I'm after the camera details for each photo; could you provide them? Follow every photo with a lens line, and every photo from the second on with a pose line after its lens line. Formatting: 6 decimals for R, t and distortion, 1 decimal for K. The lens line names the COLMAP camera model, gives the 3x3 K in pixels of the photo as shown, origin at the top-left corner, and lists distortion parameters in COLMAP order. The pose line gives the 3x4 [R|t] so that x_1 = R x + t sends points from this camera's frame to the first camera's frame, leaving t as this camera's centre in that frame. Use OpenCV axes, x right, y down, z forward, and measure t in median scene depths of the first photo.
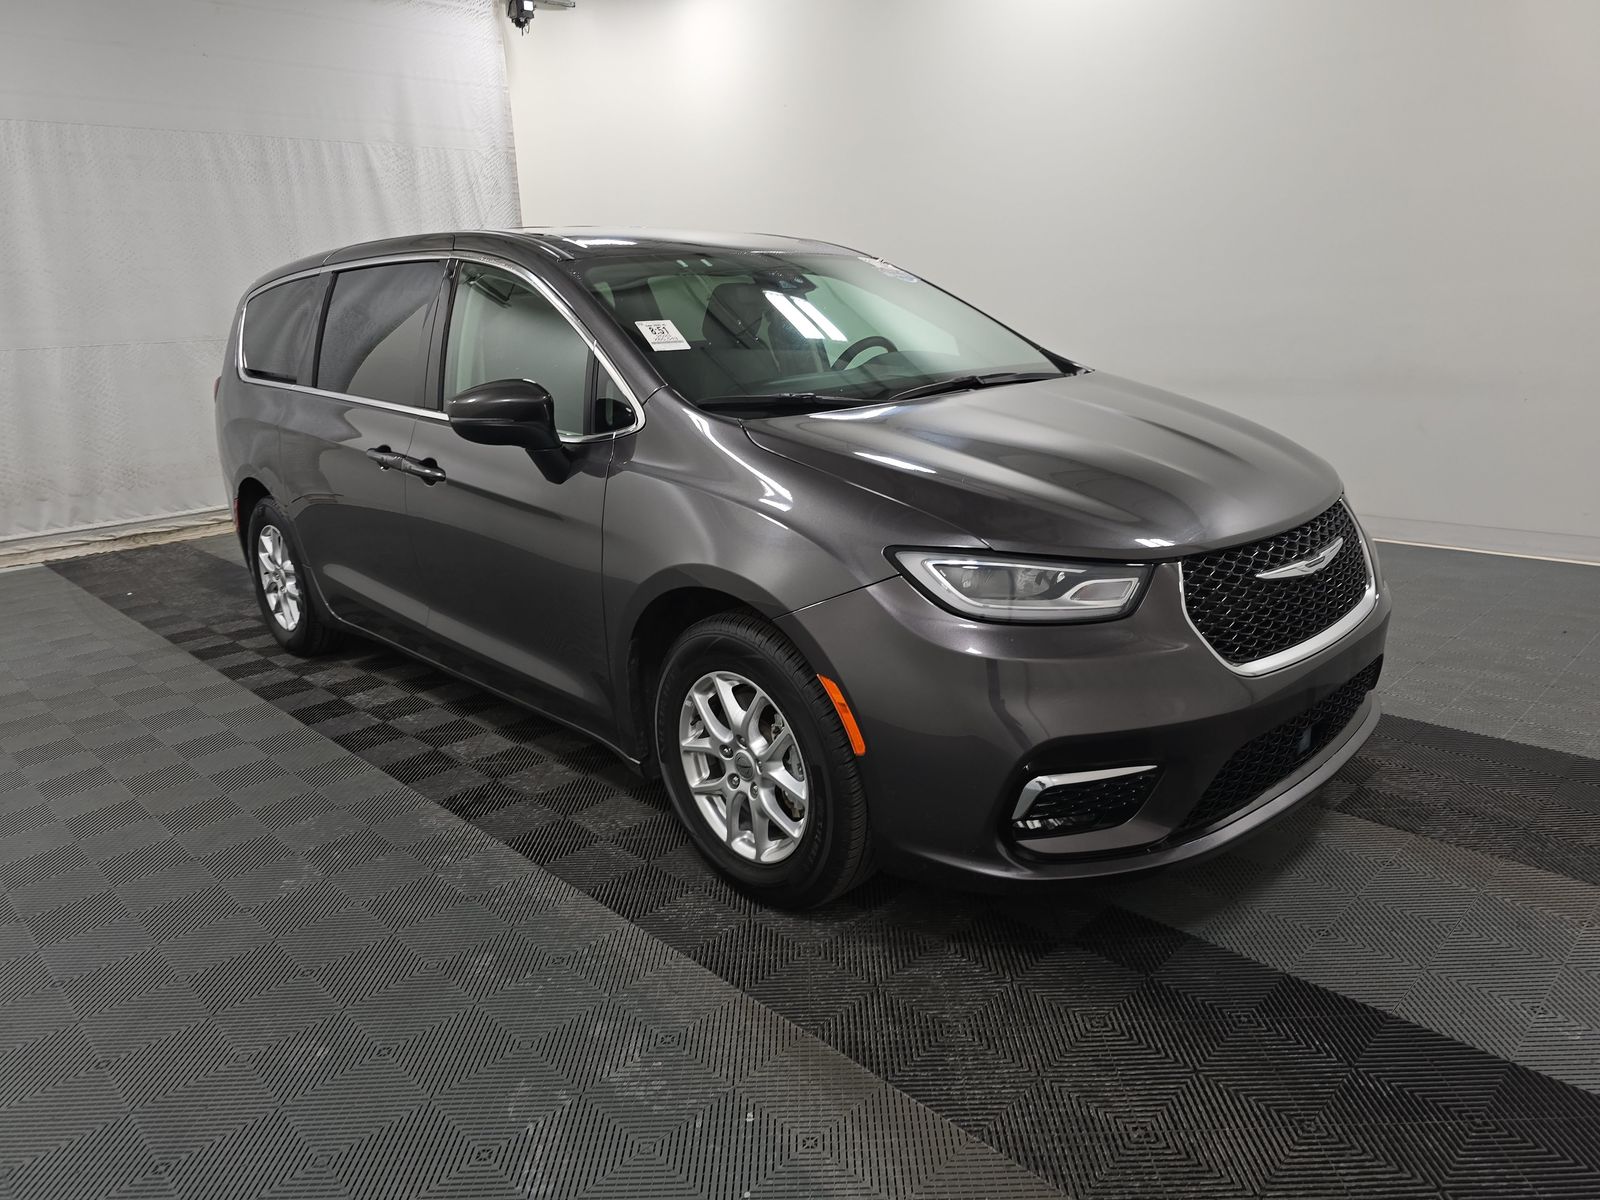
lens RADIAL K [[1082.8, 0, 801.3], [0, 1082.8, 590.2], [0, 0, 1]] dist [0.018144, -0.003602]
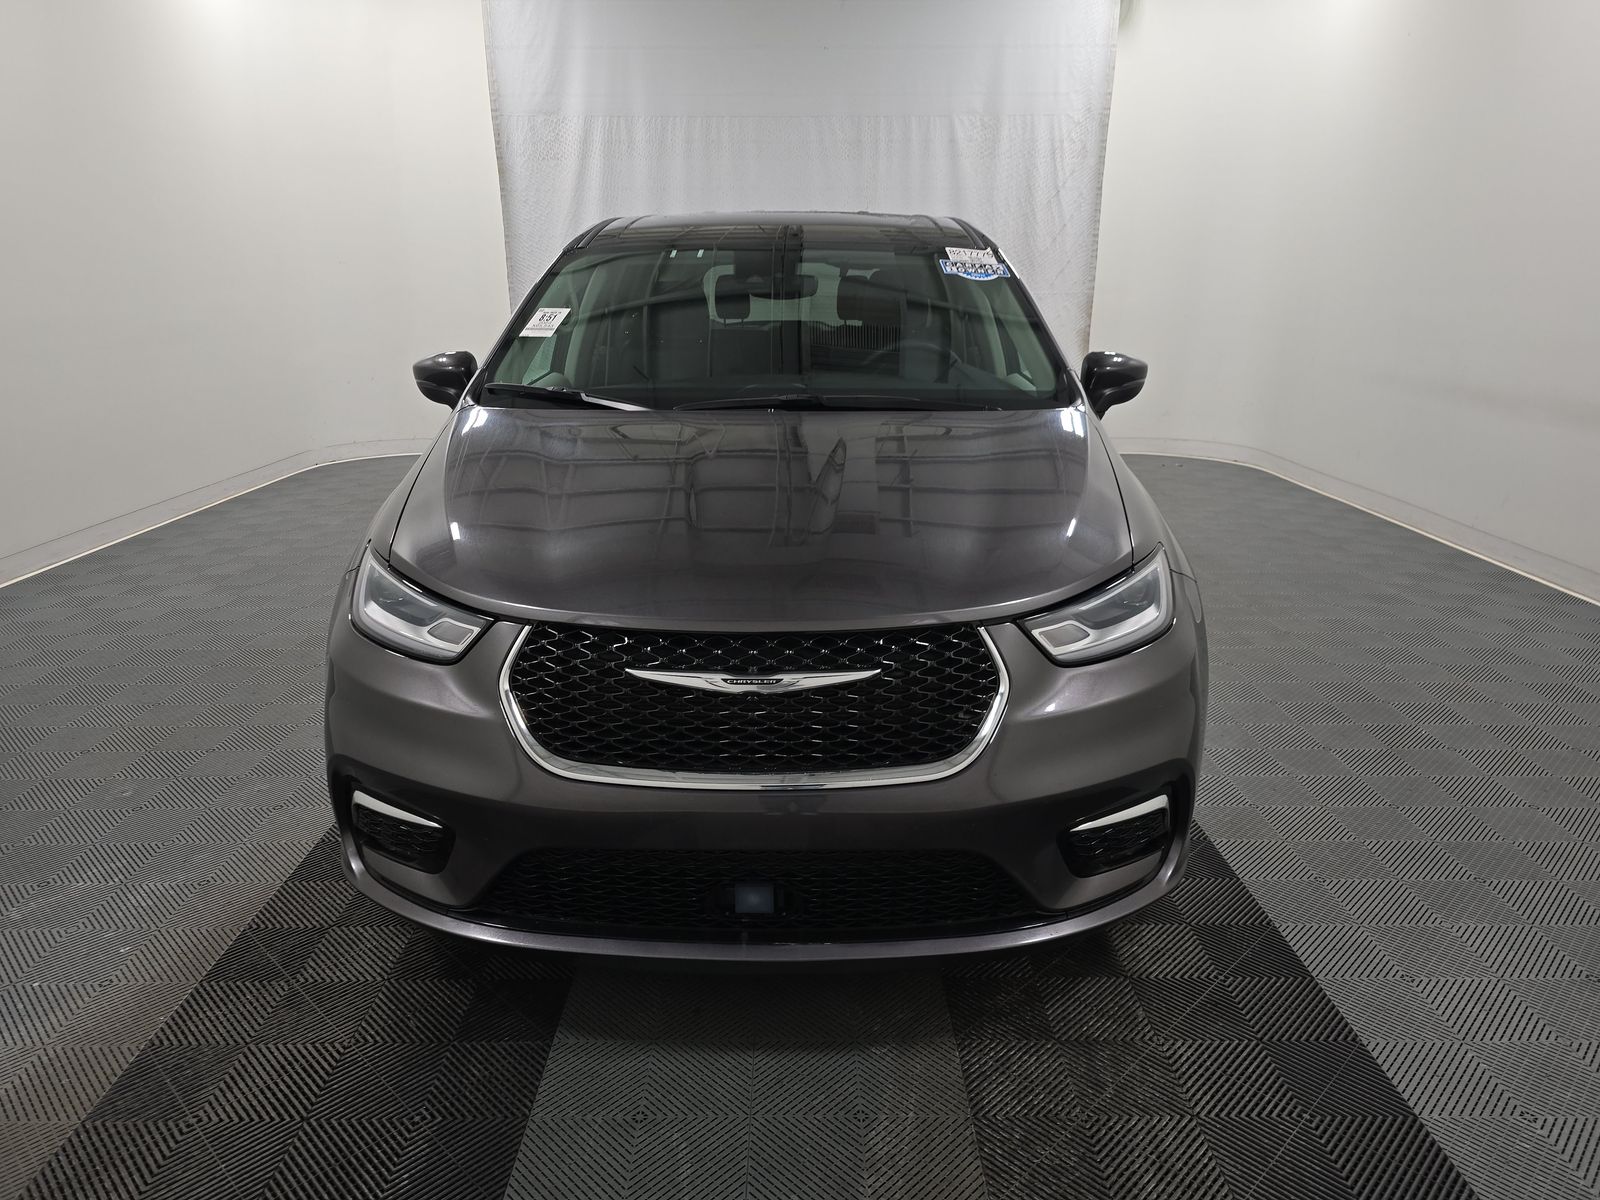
lens RADIAL K [[1082.8, 0, 802.1], [0, 1082.8, 601.3], [0, 0, 1]] dist [0.018144, -0.003602]
pose [[0.718120, 0.239282, -0.653489, 0.295779], [-0.207624, 0.969931, 0.126992, -0.055656], [0.664226, 0.044485, 0.746207, 0.133706]]
